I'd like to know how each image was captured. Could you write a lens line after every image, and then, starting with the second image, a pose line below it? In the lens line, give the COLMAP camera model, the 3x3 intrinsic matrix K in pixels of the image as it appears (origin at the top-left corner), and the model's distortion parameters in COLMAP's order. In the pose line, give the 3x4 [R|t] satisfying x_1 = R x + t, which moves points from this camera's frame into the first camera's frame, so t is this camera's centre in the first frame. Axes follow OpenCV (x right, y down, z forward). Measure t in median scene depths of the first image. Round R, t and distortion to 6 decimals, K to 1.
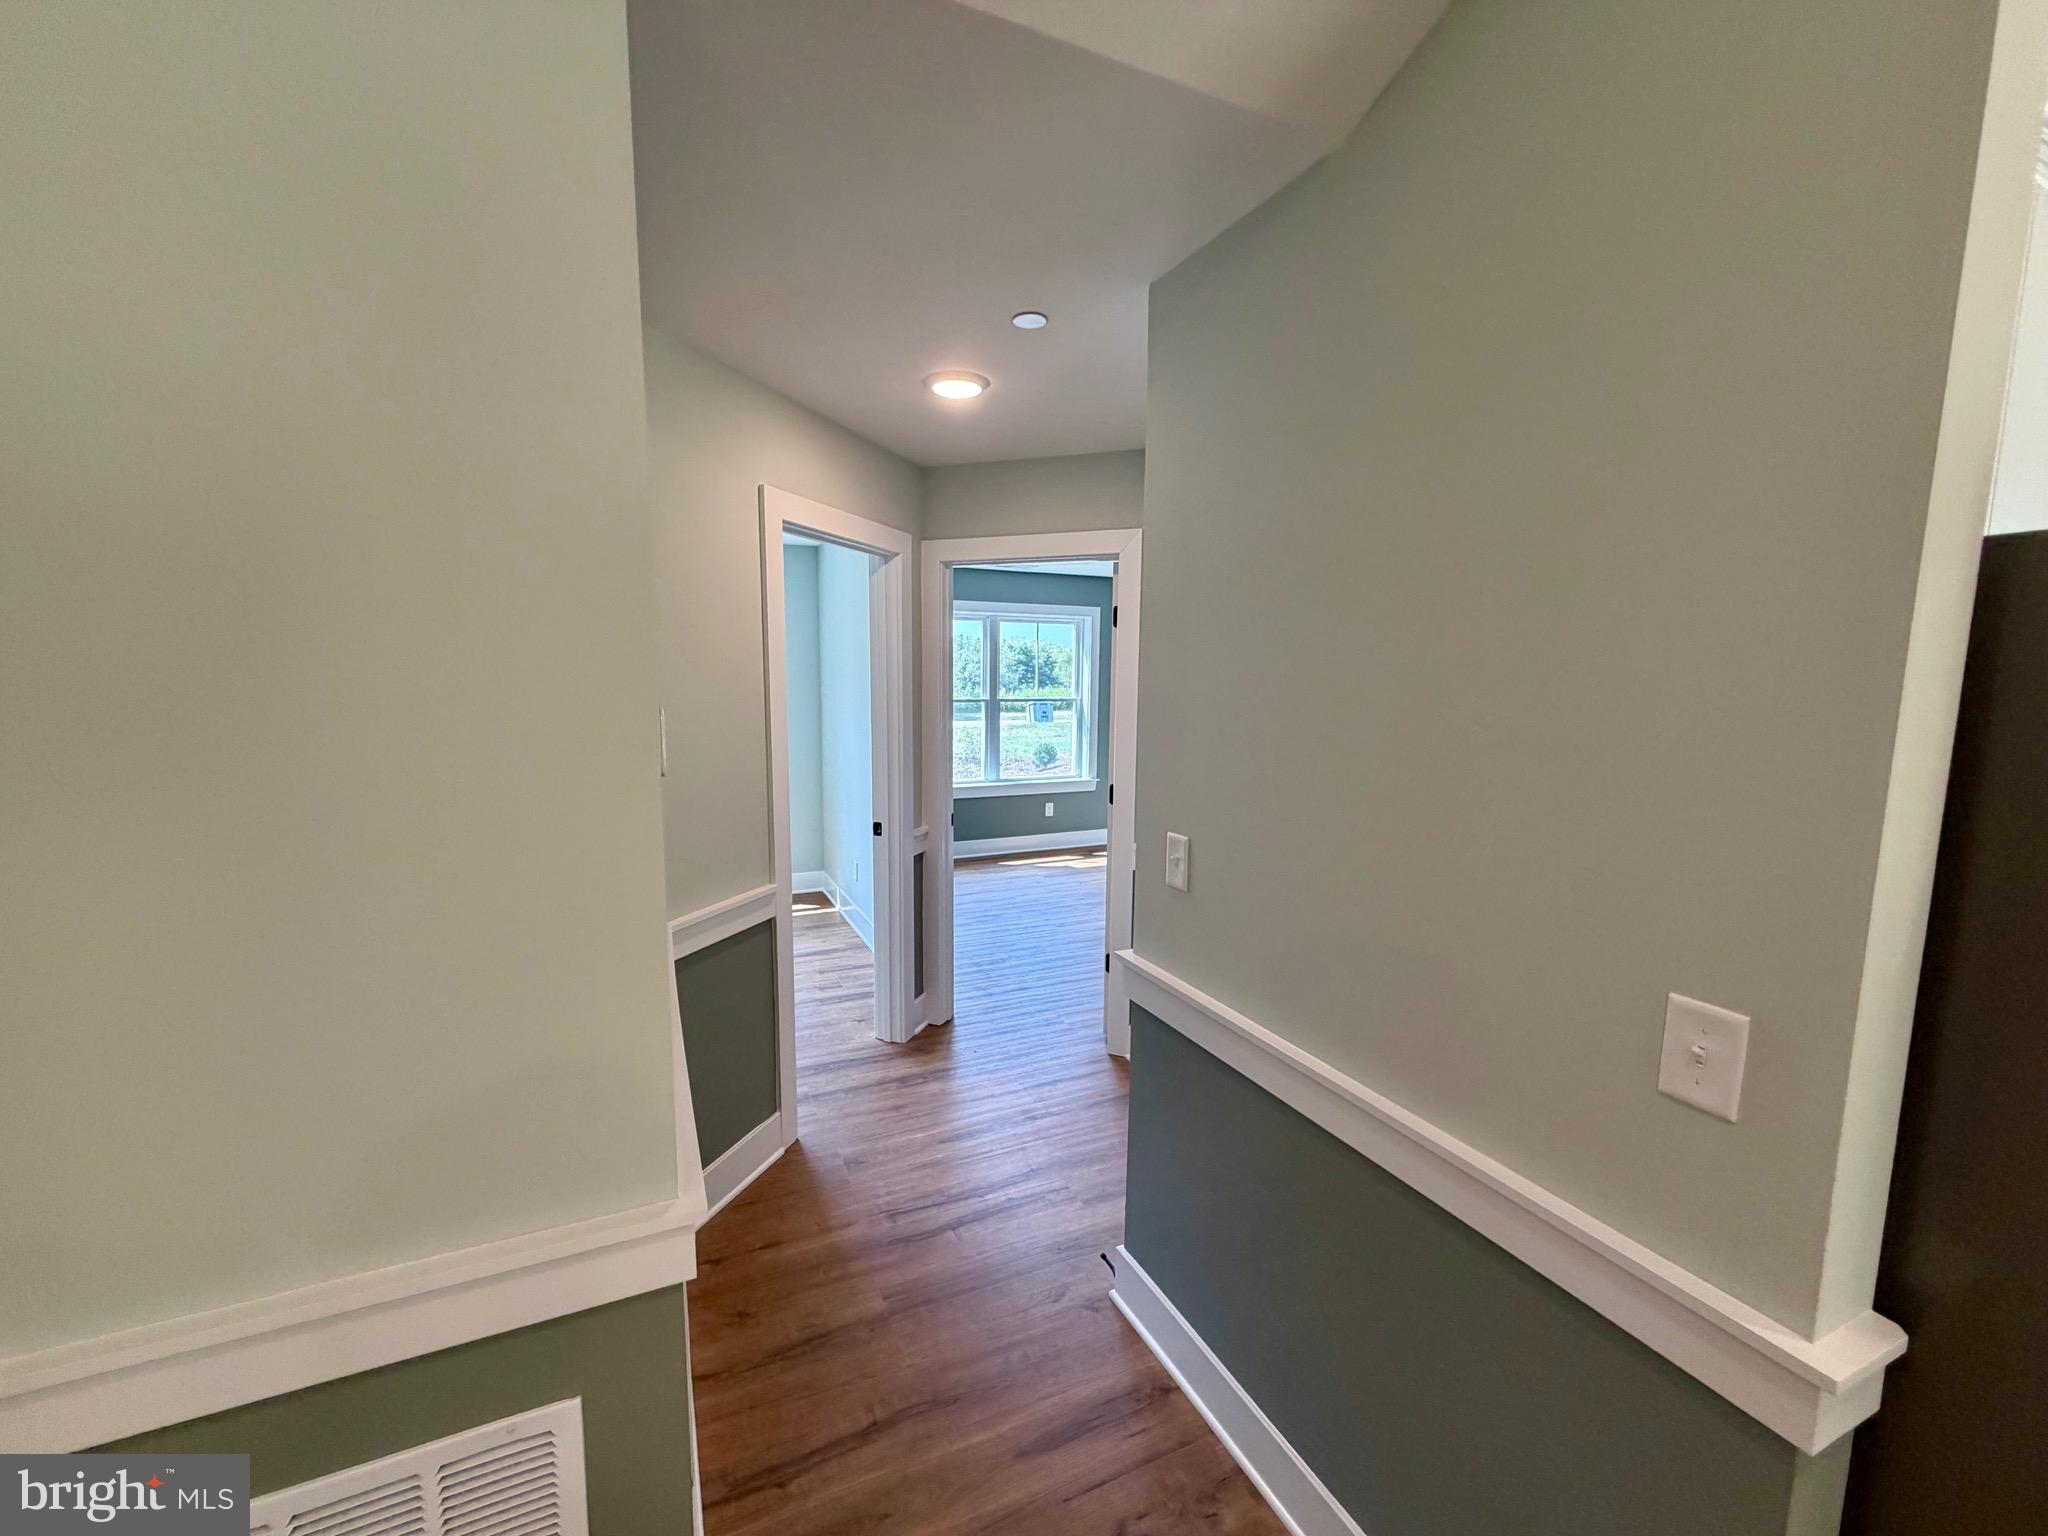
lens RADIAL K [[818.8, 0, 1014.6], [0, 818.8, 768.2], [0, 0, 1]] dist [0.000207, 0.000522]
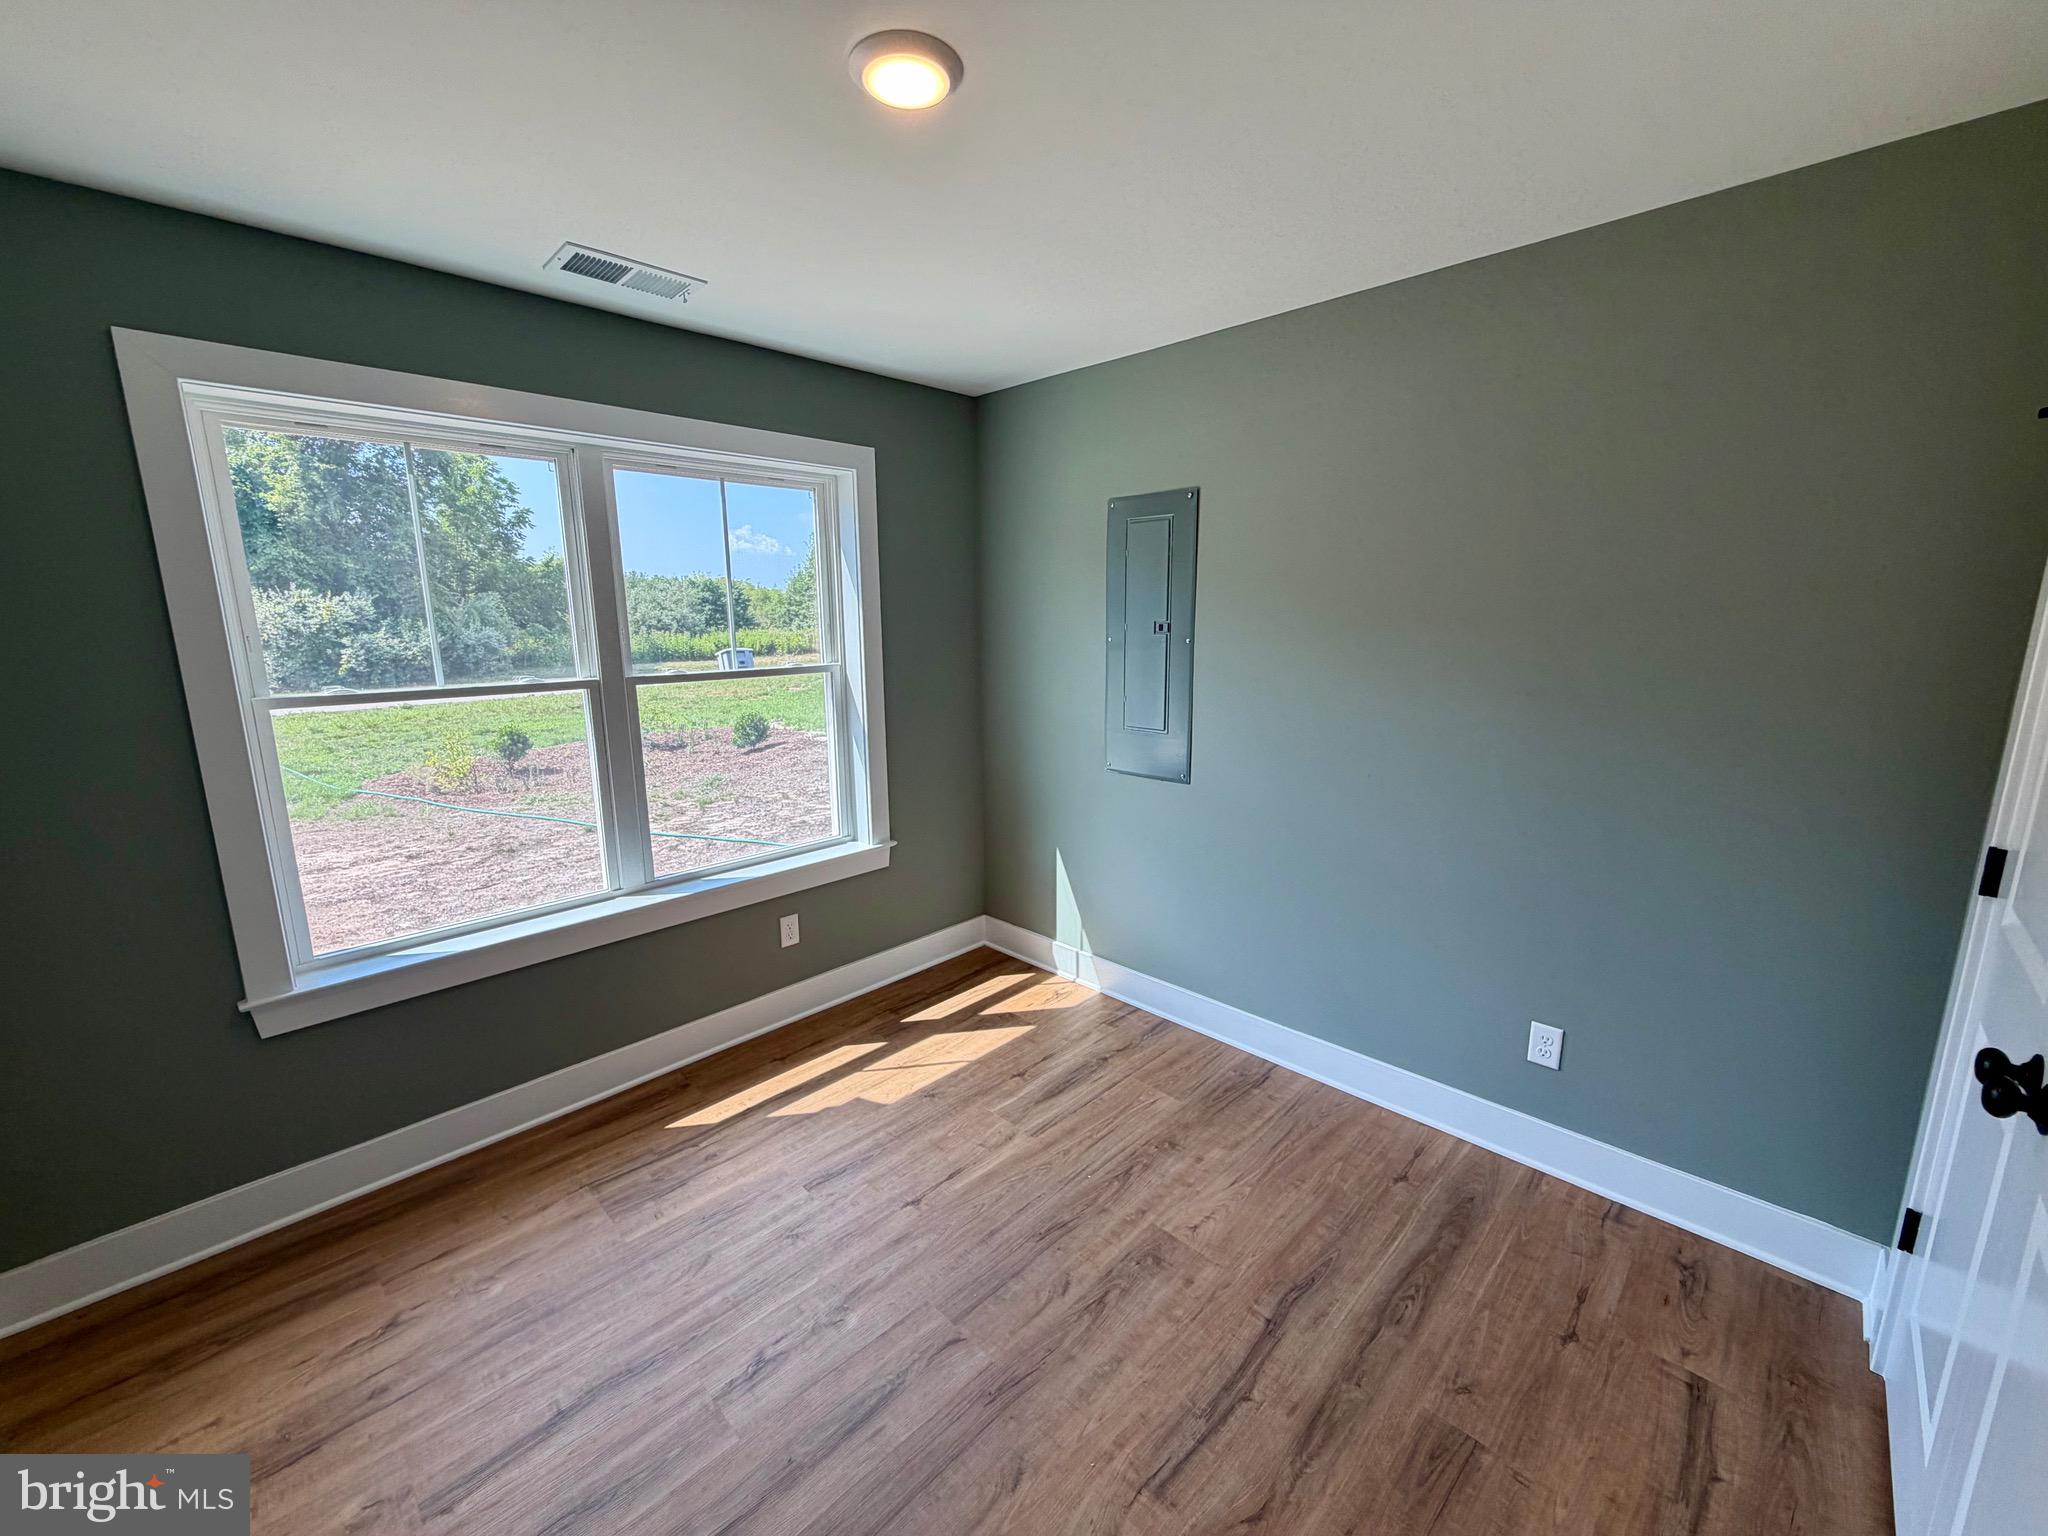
lens RADIAL K [[818.8, 0, 1015.7], [0, 818.8, 767.6], [0, 0, 1]] dist [0.000207, 0.000522]
pose [[0.935724, -0.084995, 0.342339, 0.006849], [0.059599, 0.994677, 0.084053, -0.030612], [-0.347661, -0.058247, 0.935809, 0.274573]]
